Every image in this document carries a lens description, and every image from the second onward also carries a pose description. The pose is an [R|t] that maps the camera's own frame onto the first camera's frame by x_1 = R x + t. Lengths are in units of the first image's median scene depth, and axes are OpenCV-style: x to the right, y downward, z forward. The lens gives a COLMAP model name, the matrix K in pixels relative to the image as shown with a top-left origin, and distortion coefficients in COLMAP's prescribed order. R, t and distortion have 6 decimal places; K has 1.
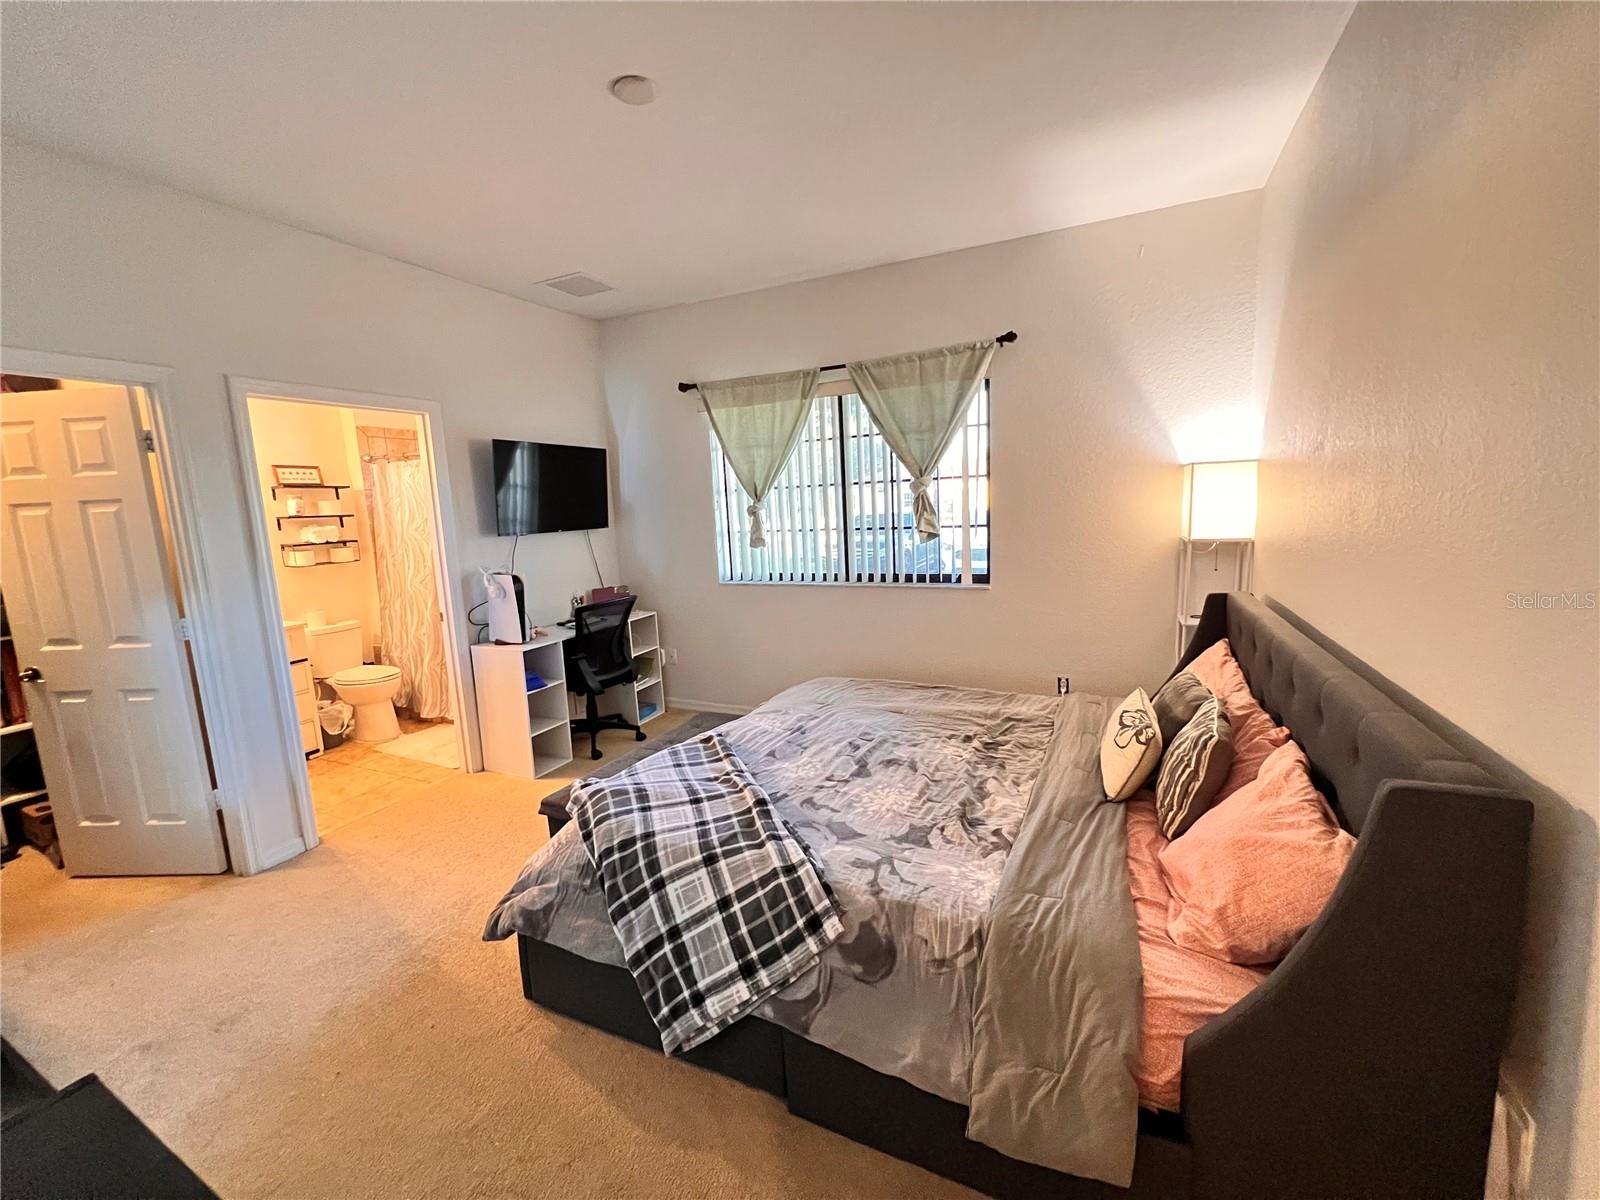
lens RADIAL K [[641.0, 0, 796.4], [0, 641.0, 591.4], [0, 0, 1]] dist [0.000447, -0.003733]
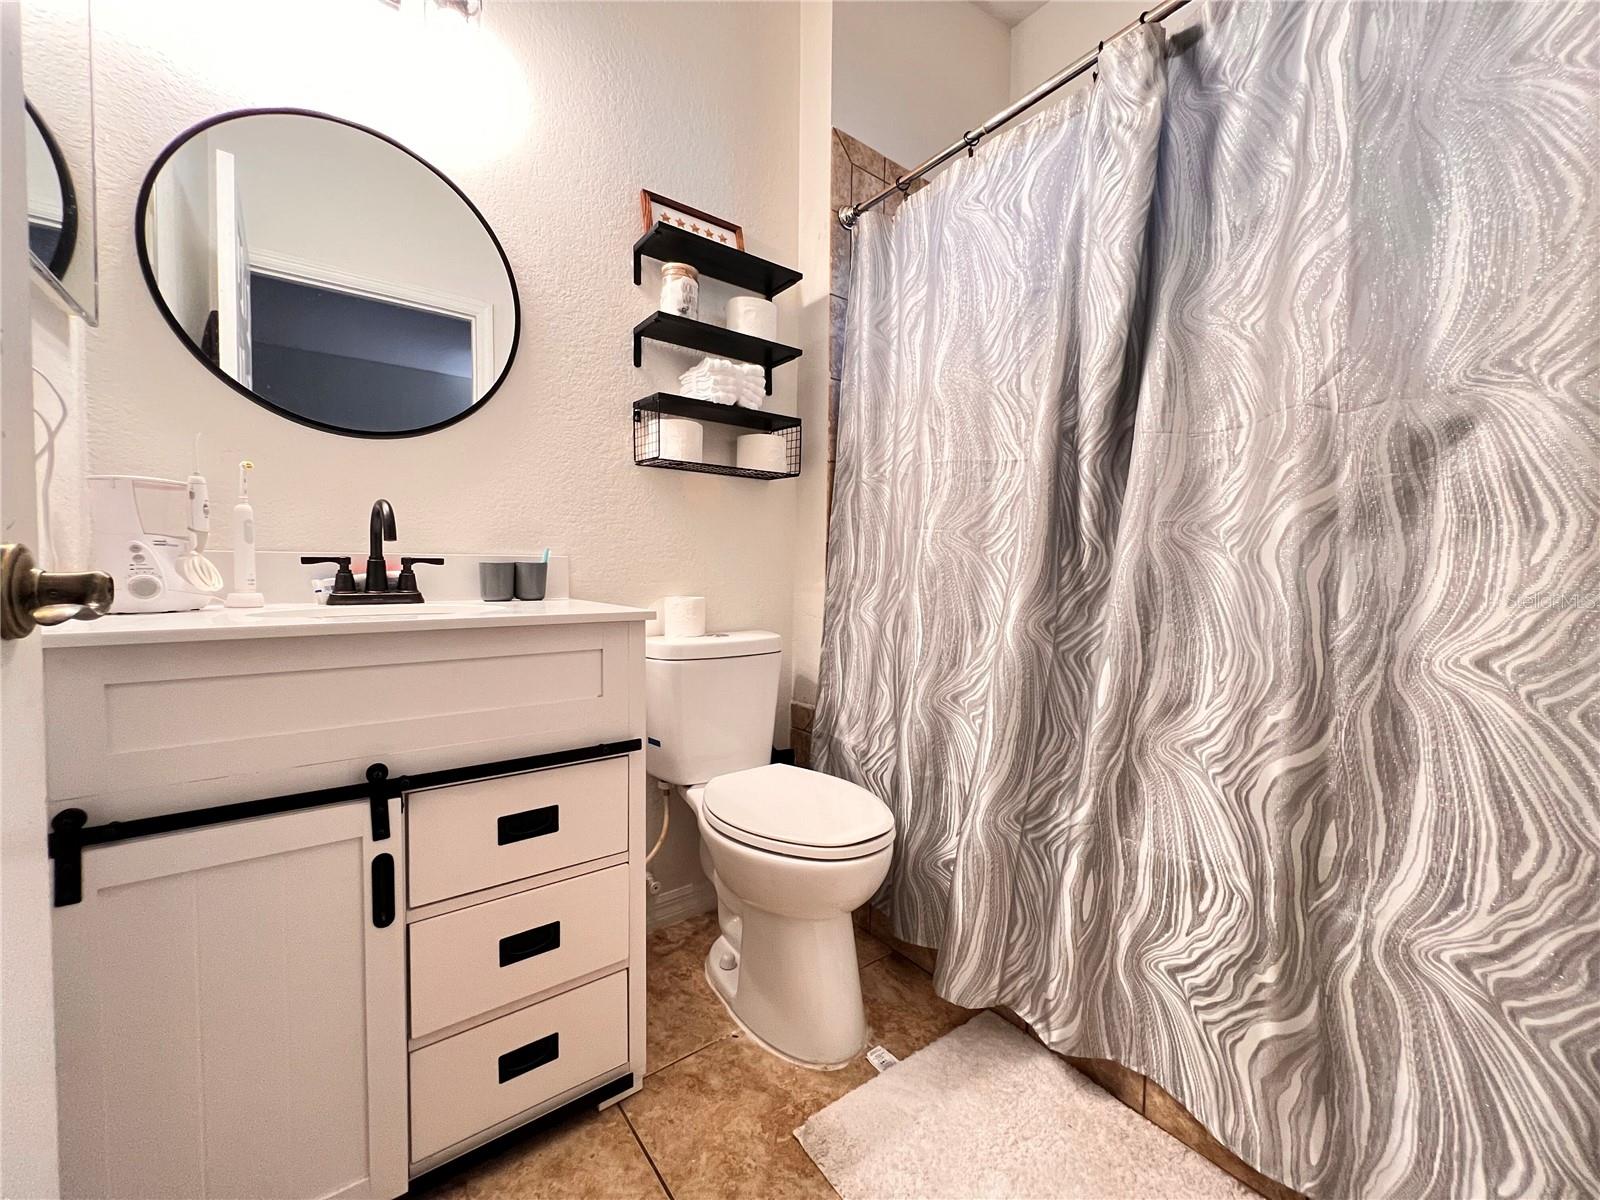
lens RADIAL K [[641.0, 0, 796.4], [0, 641.0, 591.4], [0, 0, 1]] dist [0.000447, -0.003733]
pose [[0.879984, 0.075939, -0.468895, -0.511466], [-0.118714, 0.990972, -0.062303, 0.044077], [0.459930, 0.110491, 0.881054, 0.689329]]
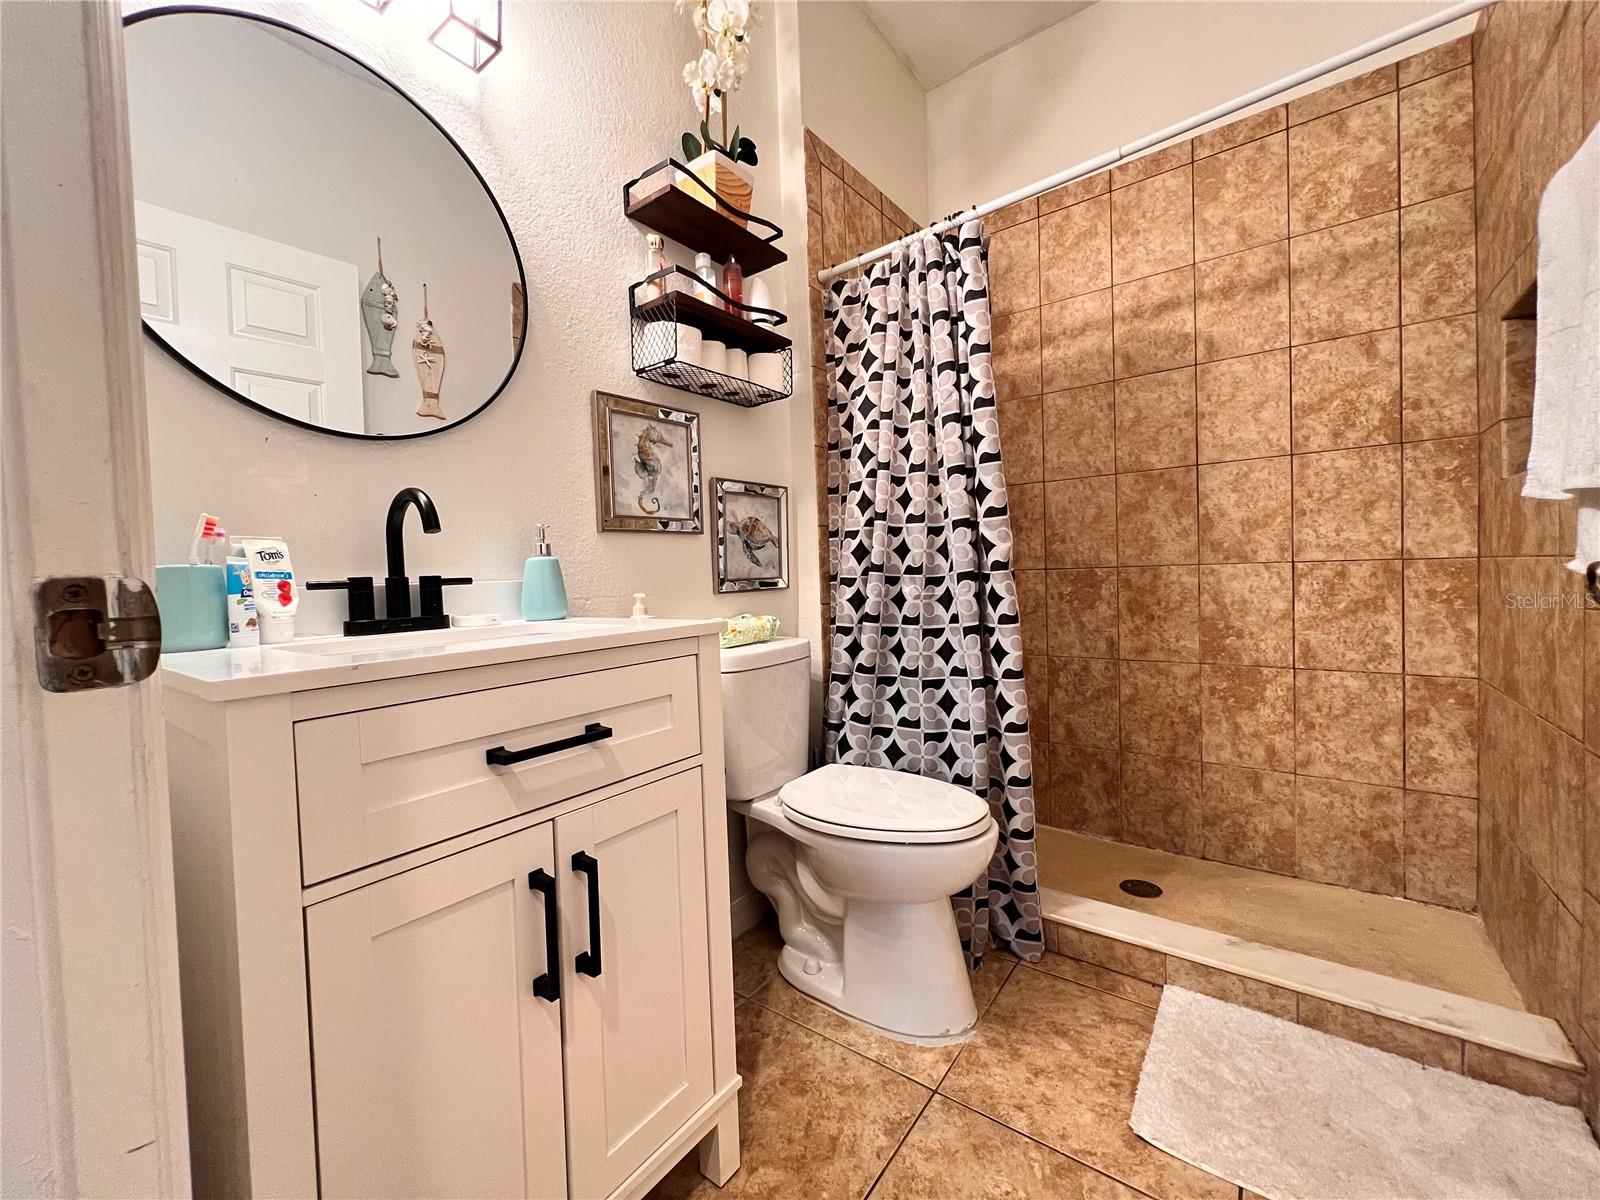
lens RADIAL K [[641.0, 0, 796.4], [0, 641.0, 591.4], [0, 0, 1]] dist [0.000447, -0.003733]
pose [[0.976011, 0.041517, -0.213727, -0.625224], [-0.058901, 0.995396, -0.075620, 0.048853], [0.209603, 0.086394, 0.973962, 0.649485]]
